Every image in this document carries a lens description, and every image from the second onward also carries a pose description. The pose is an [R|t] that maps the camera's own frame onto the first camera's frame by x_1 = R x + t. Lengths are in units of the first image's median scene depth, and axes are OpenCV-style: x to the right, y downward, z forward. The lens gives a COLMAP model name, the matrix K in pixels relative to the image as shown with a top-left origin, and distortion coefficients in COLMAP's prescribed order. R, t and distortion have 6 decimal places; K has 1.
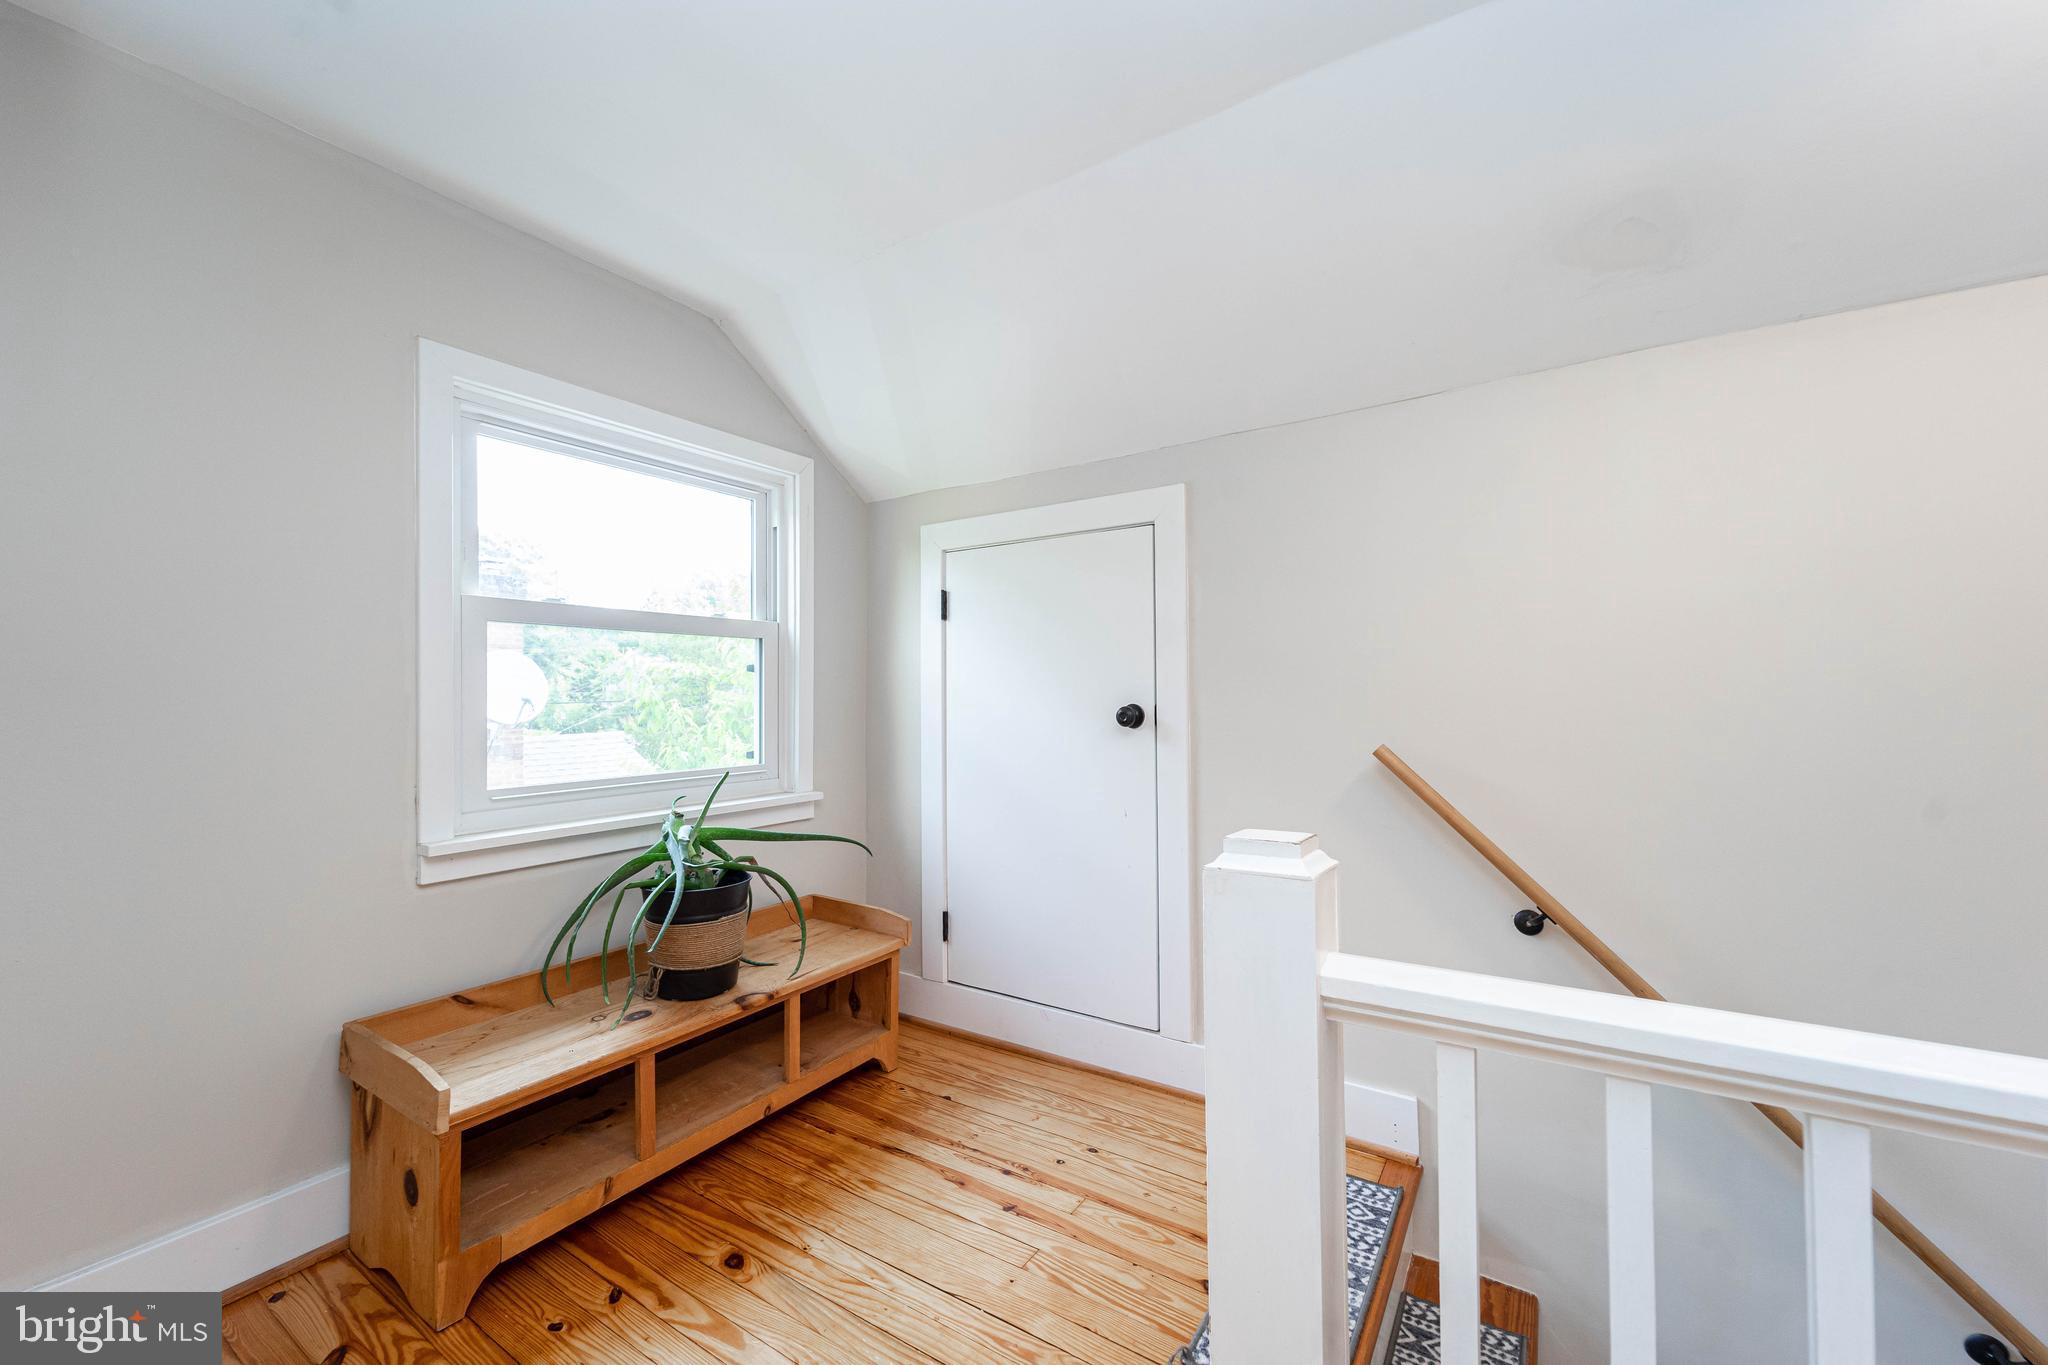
lens RADIAL K [[821.3, 0, 1028.4], [0, 821.3, 686.5], [0, 0, 1]] dist [-0.000300, -0.000388]
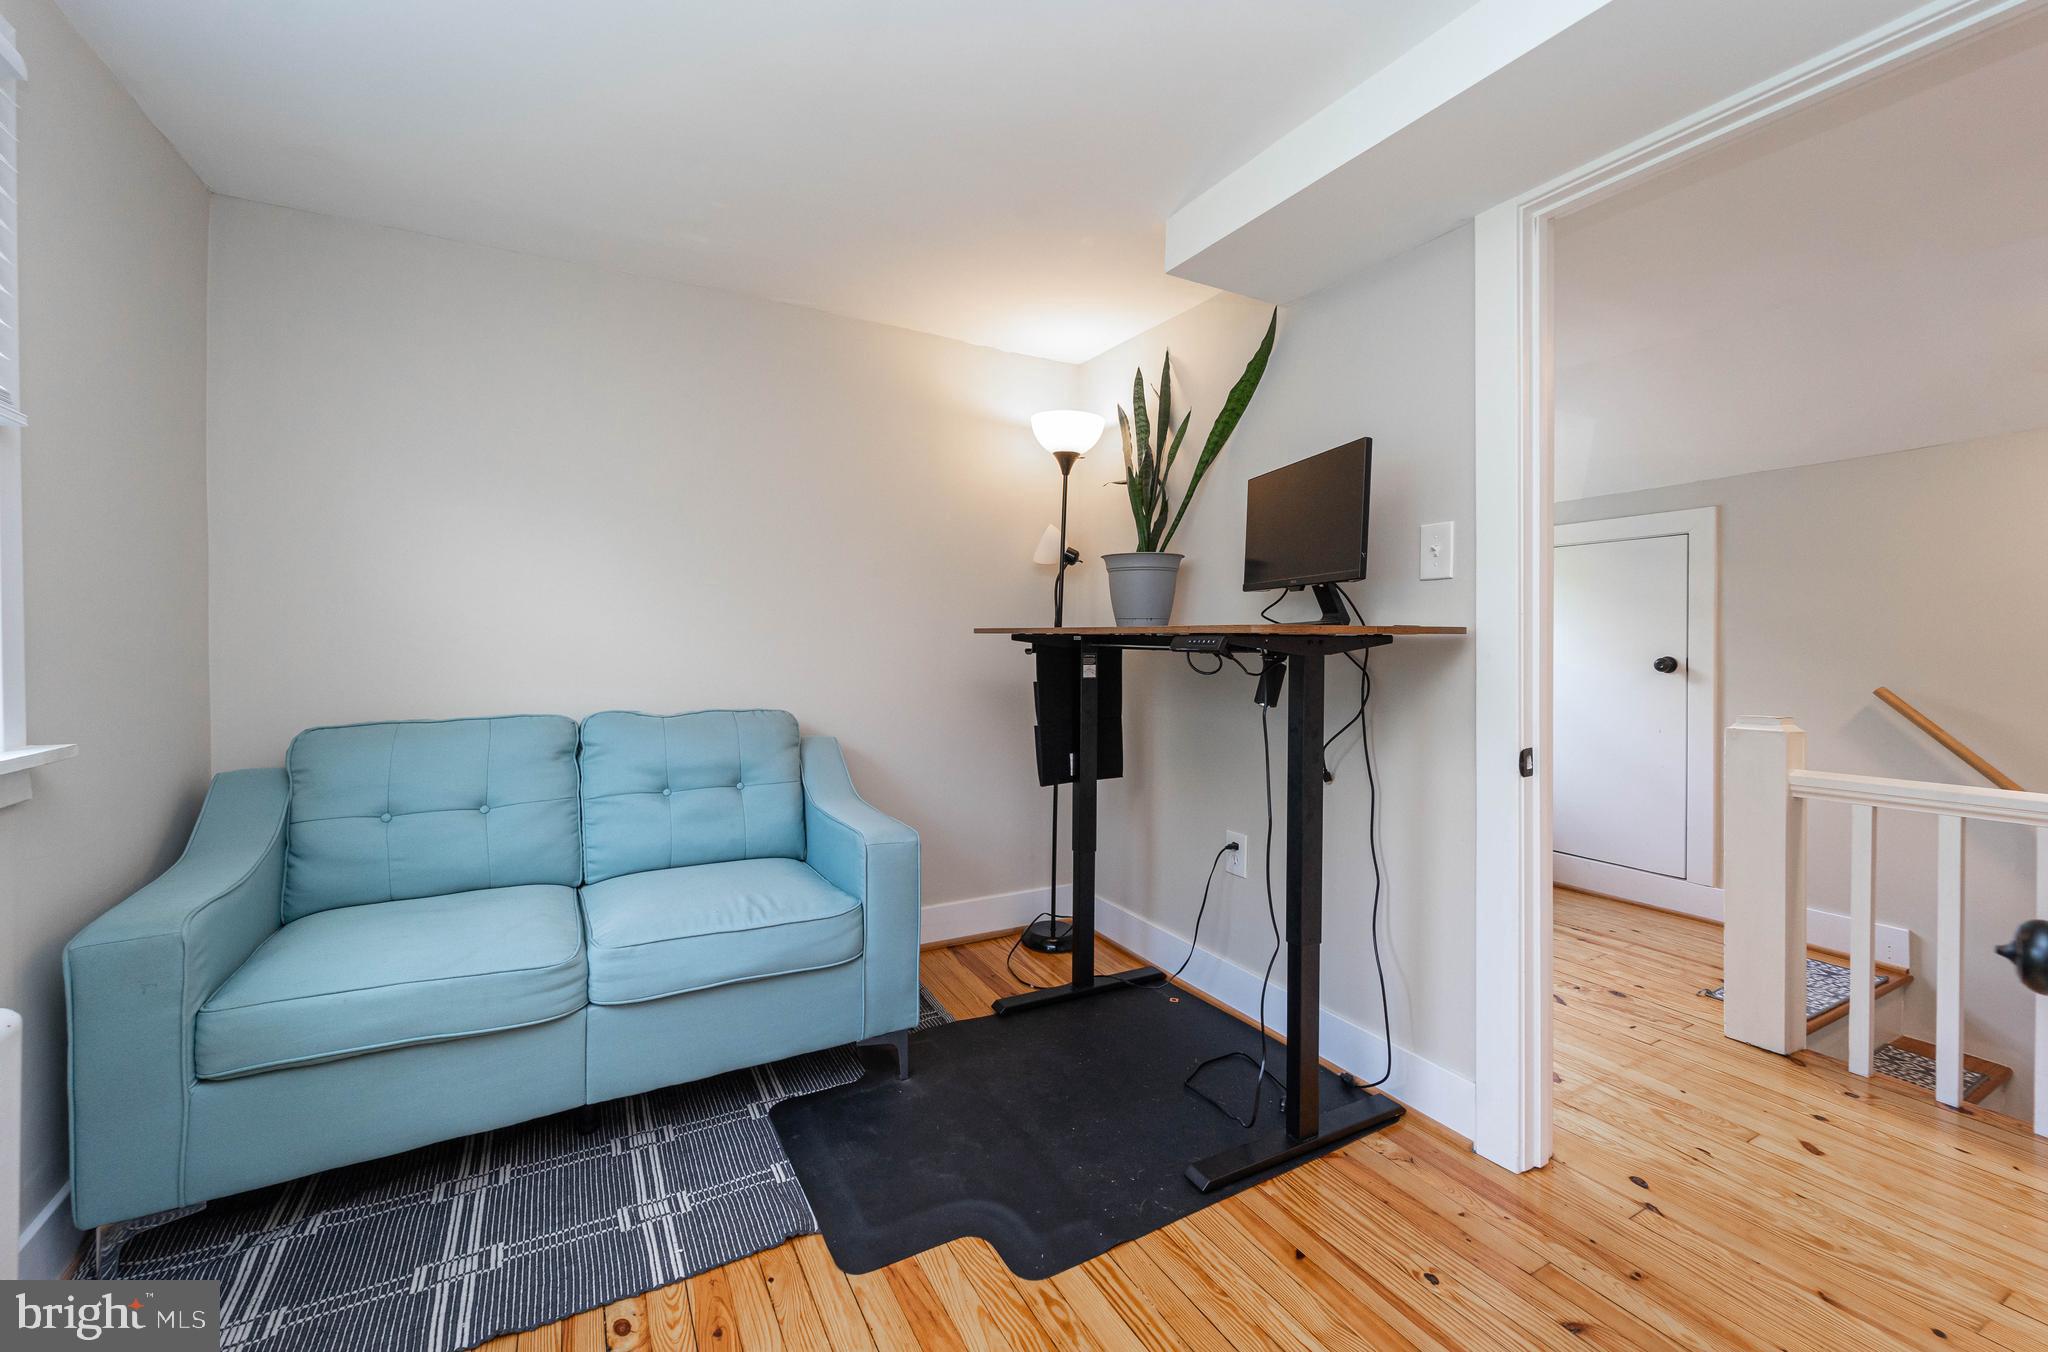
lens RADIAL K [[855.4, 0, 1033.1], [0, 855.4, 656.1], [0, 0, 1]] dist [0.009860, 0.000114]
pose [[0.887684, 0.013170, -0.460264, -0.196623], [0.000127, 0.999584, 0.028848, -0.027385], [0.460452, -0.025666, 0.887313, -1.014198]]
